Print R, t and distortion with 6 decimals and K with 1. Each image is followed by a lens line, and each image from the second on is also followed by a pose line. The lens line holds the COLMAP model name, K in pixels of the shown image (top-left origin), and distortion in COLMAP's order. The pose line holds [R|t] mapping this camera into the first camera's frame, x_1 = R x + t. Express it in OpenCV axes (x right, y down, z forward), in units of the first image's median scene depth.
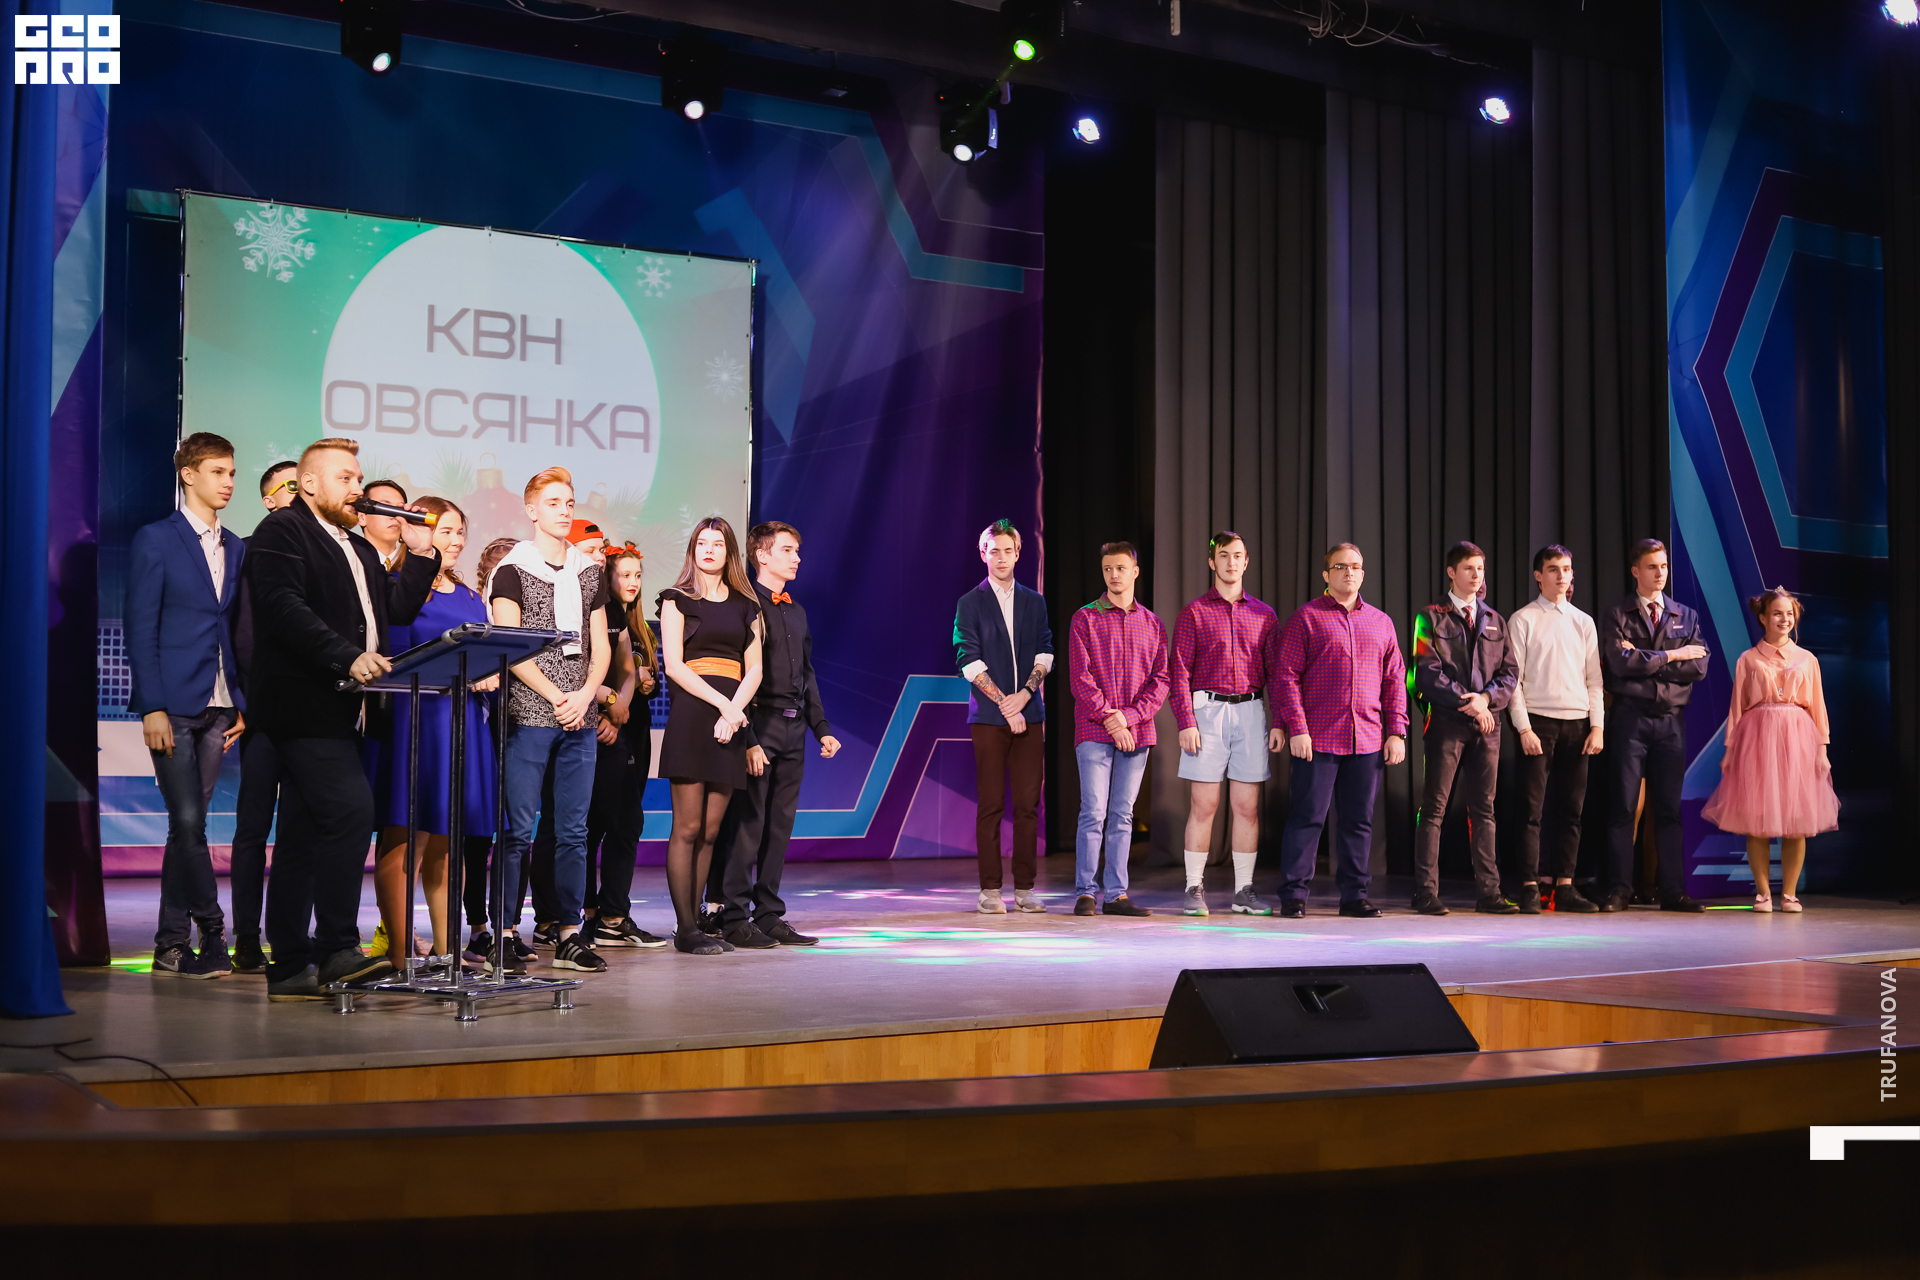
lens RADIAL K [[2614.8, 0, 960.0], [0, 2614.8, 640.0], [0, 0, 1]] dist [0.016037, -0.489571]
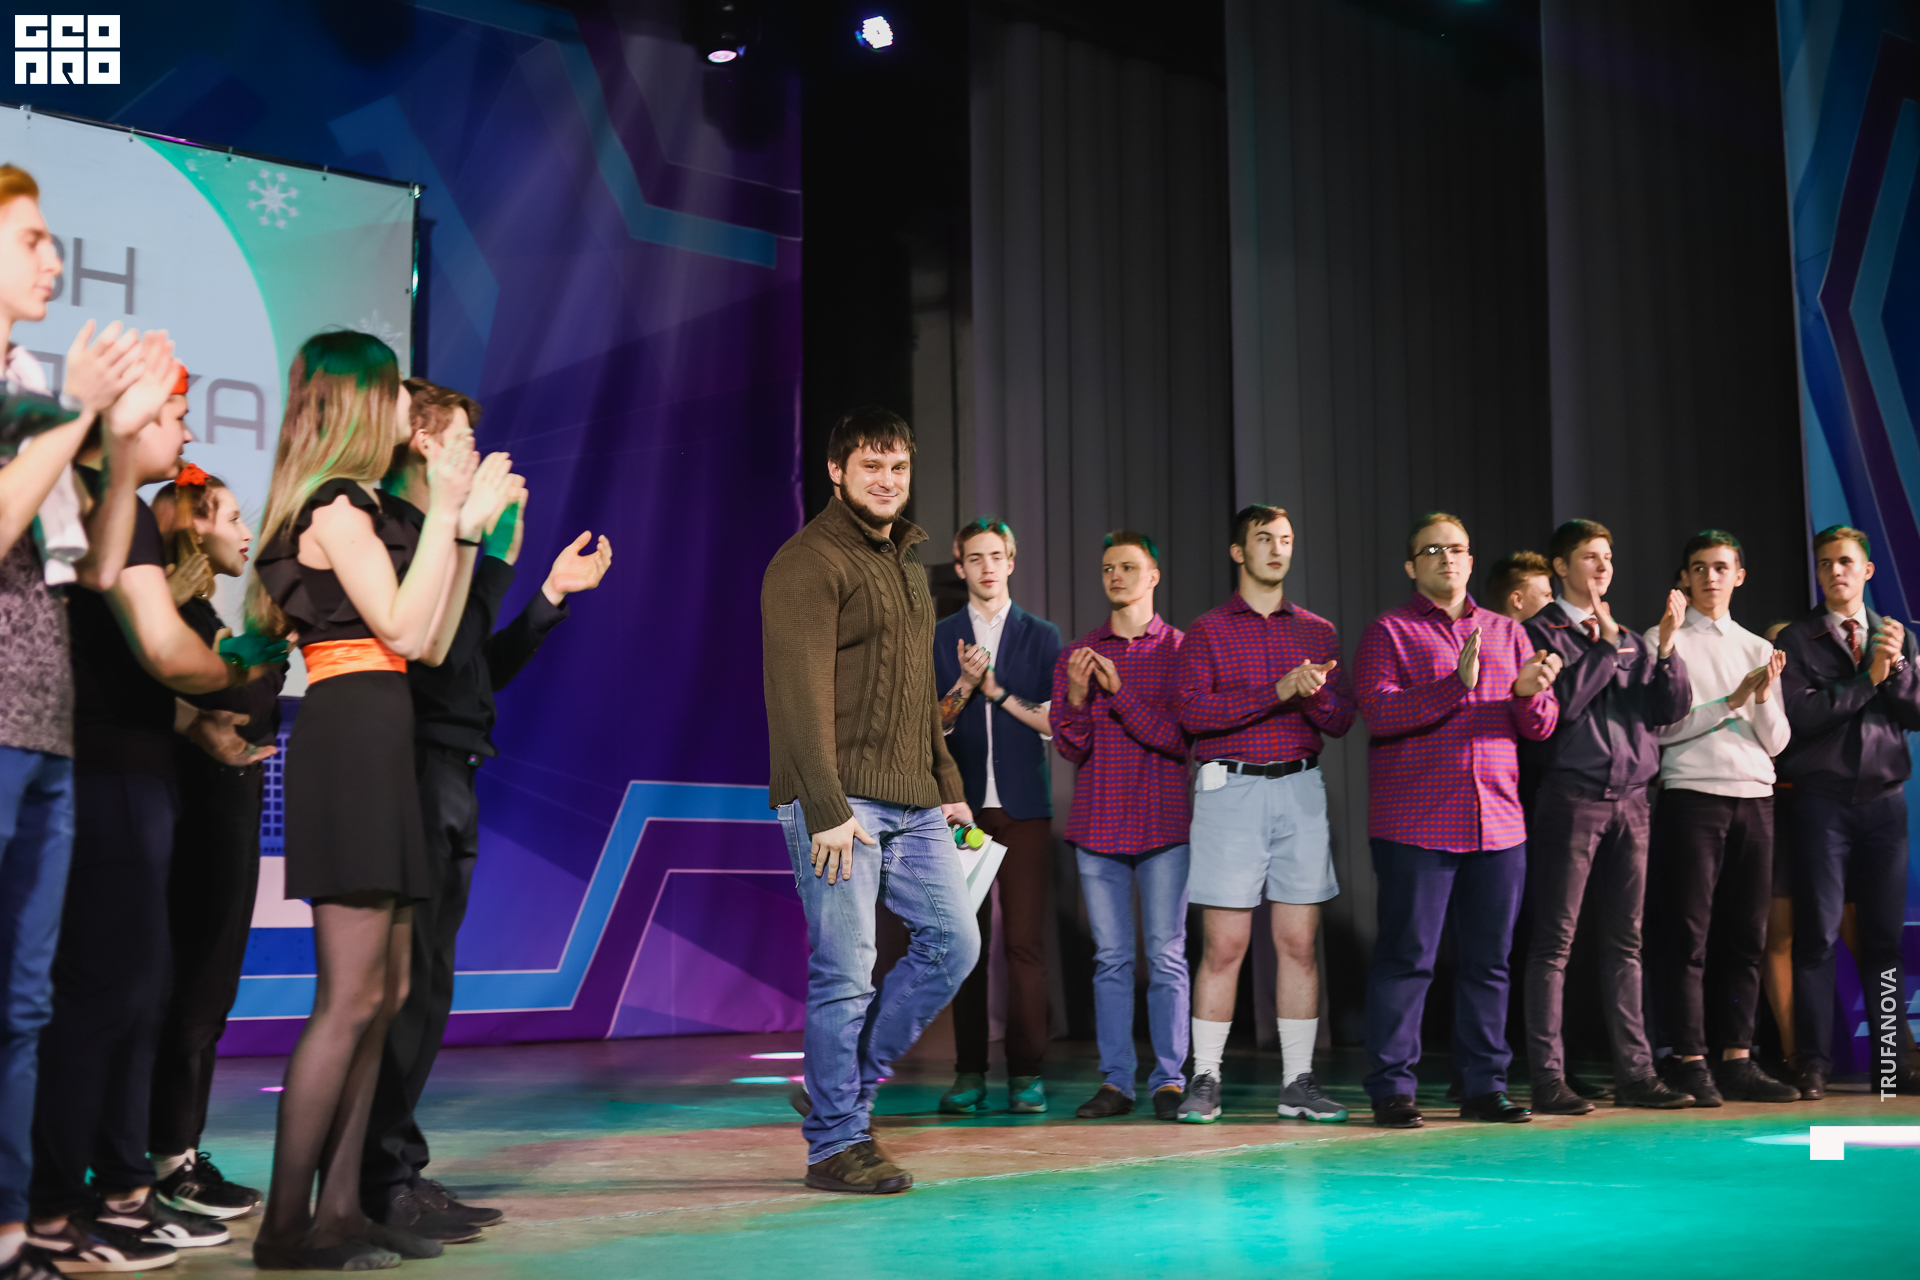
lens RADIAL K [[2614.8, 0, 960.0], [0, 2614.8, 640.0], [0, 0, 1]] dist [0.016037, -0.489571]
pose [[0.988489, -0.003664, 0.151250, -0.042555], [0.012895, 0.998109, -0.060100, 0.021145], [-0.150744, 0.061358, 0.986667, 0.302862]]
